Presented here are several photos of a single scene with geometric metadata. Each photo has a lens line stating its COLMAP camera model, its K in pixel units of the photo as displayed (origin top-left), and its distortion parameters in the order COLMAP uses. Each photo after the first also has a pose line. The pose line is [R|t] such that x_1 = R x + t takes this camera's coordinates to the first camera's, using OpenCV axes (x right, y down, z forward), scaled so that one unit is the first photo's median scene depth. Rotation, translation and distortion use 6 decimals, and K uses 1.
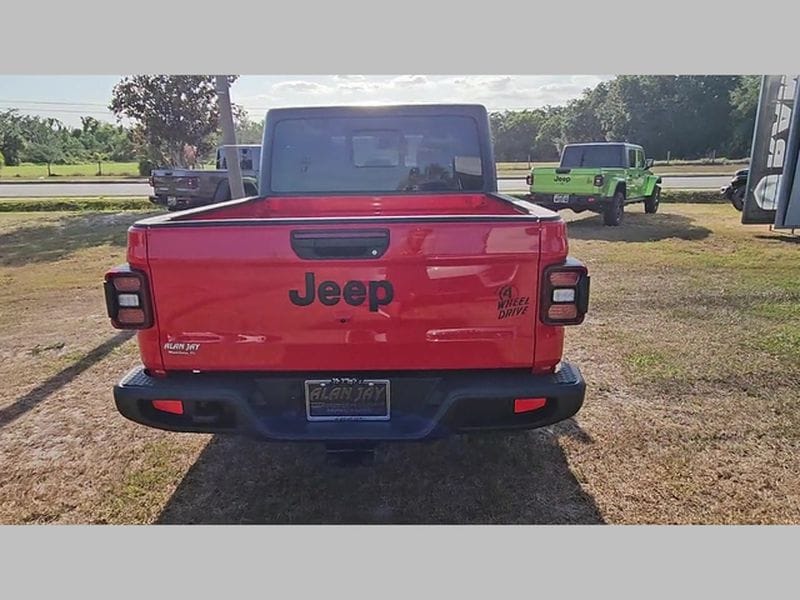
lens RADIAL K [[519.8, 0, 399.6], [0, 519.8, 293.4], [0, 0, 1]] dist [0.006115, -0.003543]
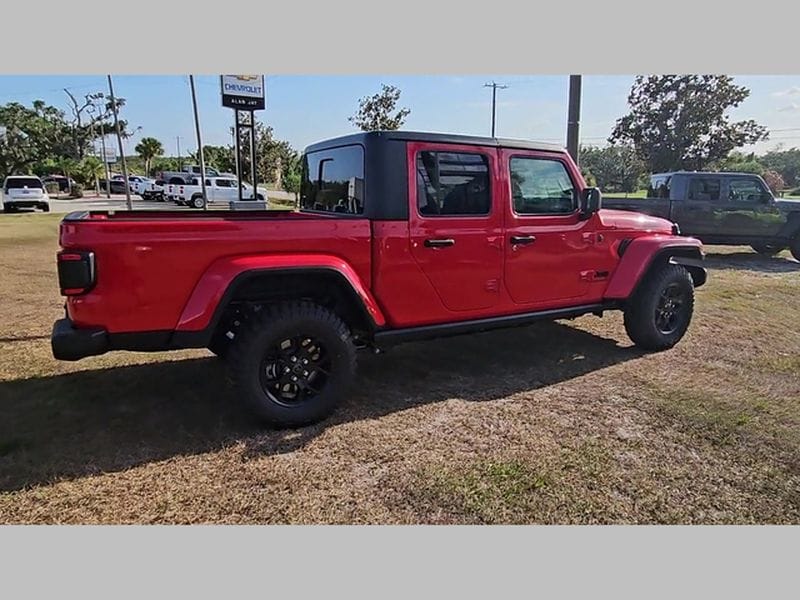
lens RADIAL K [[519.8, 0, 398.7], [0, 519.8, 304.7], [0, 0, 1]] dist [0.006115, -0.003543]
pose [[0.493505, 0.203495, -0.845602, 1.137471], [-0.230098, 0.968150, 0.098698, -0.153050], [0.838754, 0.145863, 0.524610, 0.584157]]
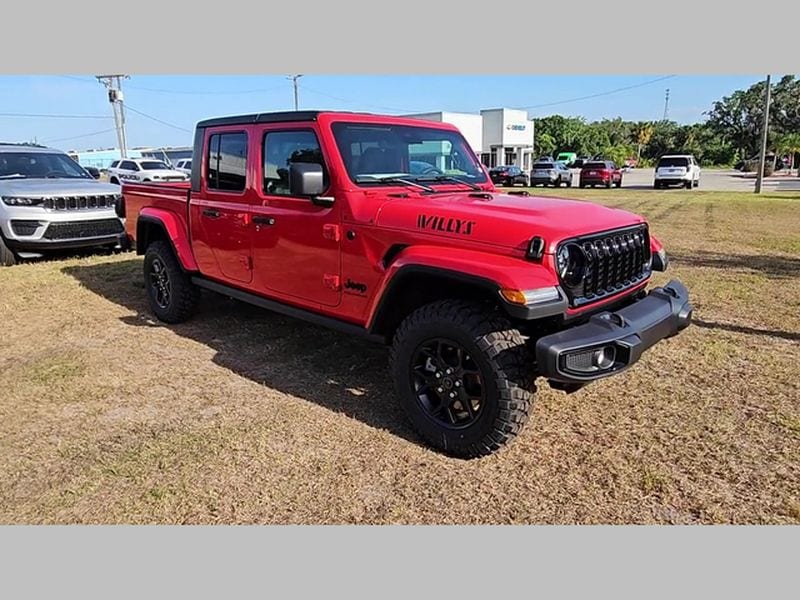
lens RADIAL K [[519.8, 0, 398.9], [0, 519.8, 301.2], [0, 0, 1]] dist [0.006115, -0.003543]
pose [[-0.670552, 0.199819, -0.714445, 0.873668], [-0.176268, 0.892550, 0.415072, -0.614187], [0.720617, 0.404261, -0.563279, 2.367177]]
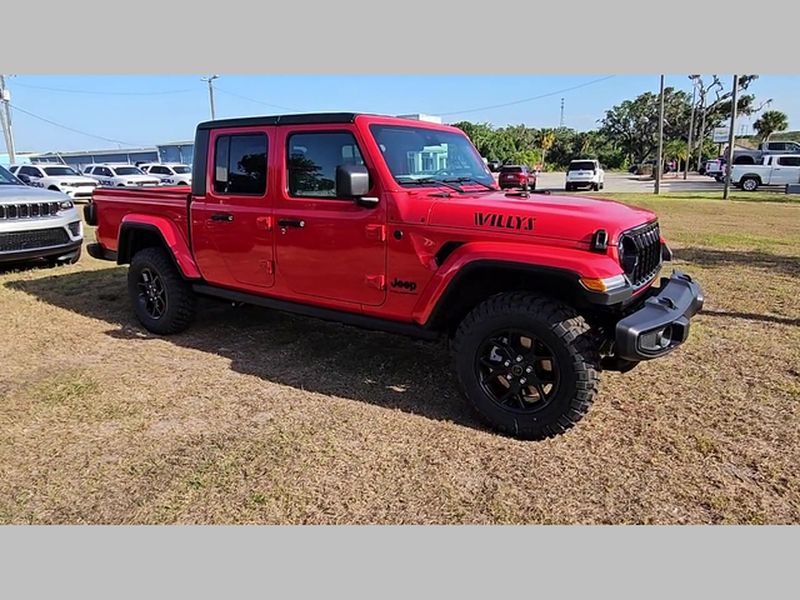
lens RADIAL K [[519.8, 0, 398.1], [0, 519.8, 303.4], [0, 0, 1]] dist [0.006115, -0.003543]
pose [[-0.542603, 0.223085, -0.809824, 1.049156], [-0.197917, 0.902992, 0.381359, -0.565970], [0.816340, 0.367205, -0.445814, 2.197323]]
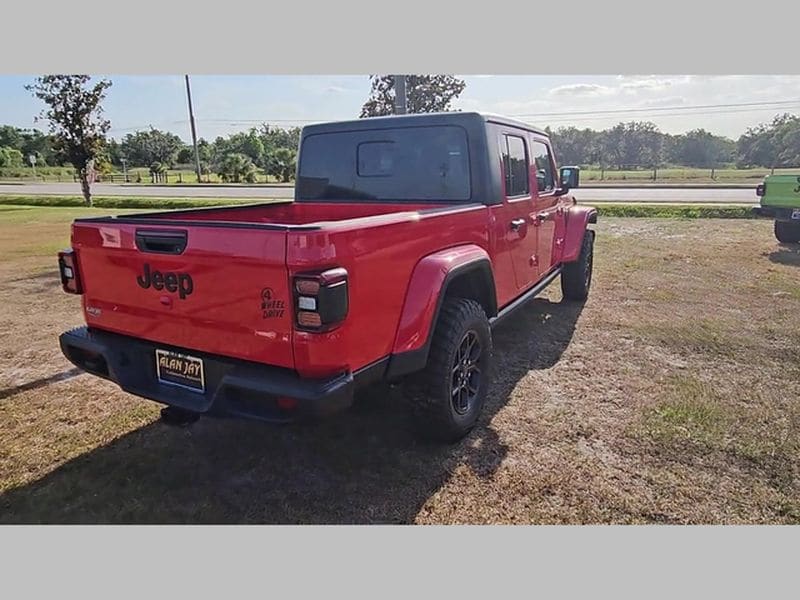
lens RADIAL K [[519.8, 0, 398.7], [0, 519.8, 302.3], [0, 0, 1]] dist [0.006115, -0.003543]
pose [[0.883632, 0.112115, -0.454559, 0.526324], [-0.110075, 0.993438, 0.031048, -0.028120], [0.455057, 0.022600, 0.890175, 0.091564]]
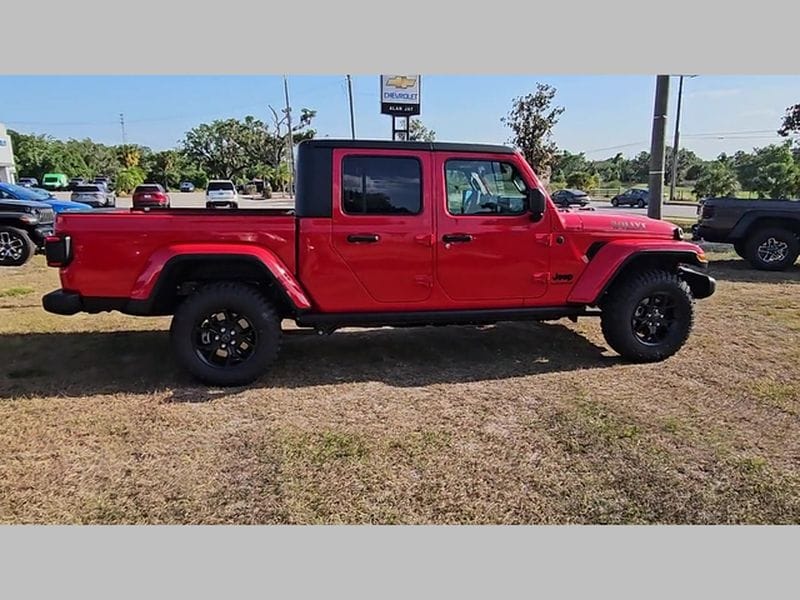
lens RADIAL K [[519.8, 0, 399.2], [0, 519.8, 302.7], [0, 0, 1]] dist [0.006115, -0.003543]
pose [[0.188165, 0.221236, -0.956895, 1.441191], [-0.251783, 0.952605, 0.170733, -0.277885], [0.949315, 0.208804, 0.234950, 1.042623]]
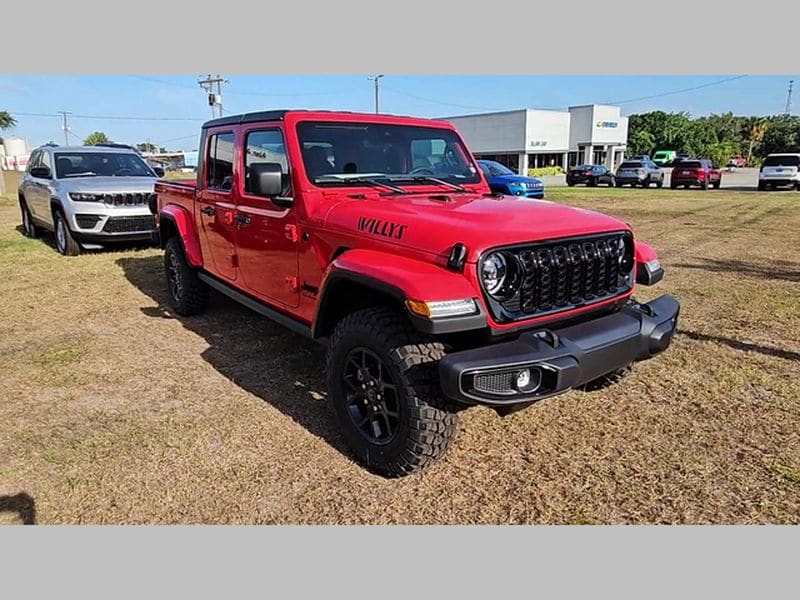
lens RADIAL K [[519.8, 0, 397.9], [0, 519.8, 297.9], [0, 0, 1]] dist [0.006115, -0.003543]
pose [[-0.783149, 0.166511, -0.599126, 0.673329], [-0.145945, 0.887351, 0.437388, -0.646333], [0.604465, 0.429979, -0.670626, 2.494114]]
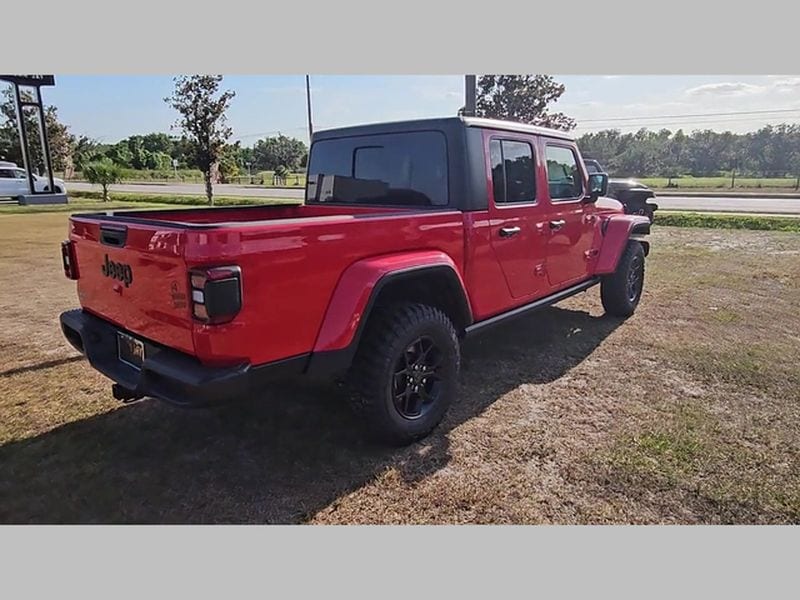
lens RADIAL K [[519.8, 0, 399.1], [0, 519.8, 300.8], [0, 0, 1]] dist [0.006115, -0.003543]
pose [[0.766808, 0.155010, -0.622878, 0.748402], [-0.160810, 0.985848, 0.047370, -0.061008], [0.621406, 0.063841, 0.780883, 0.221371]]
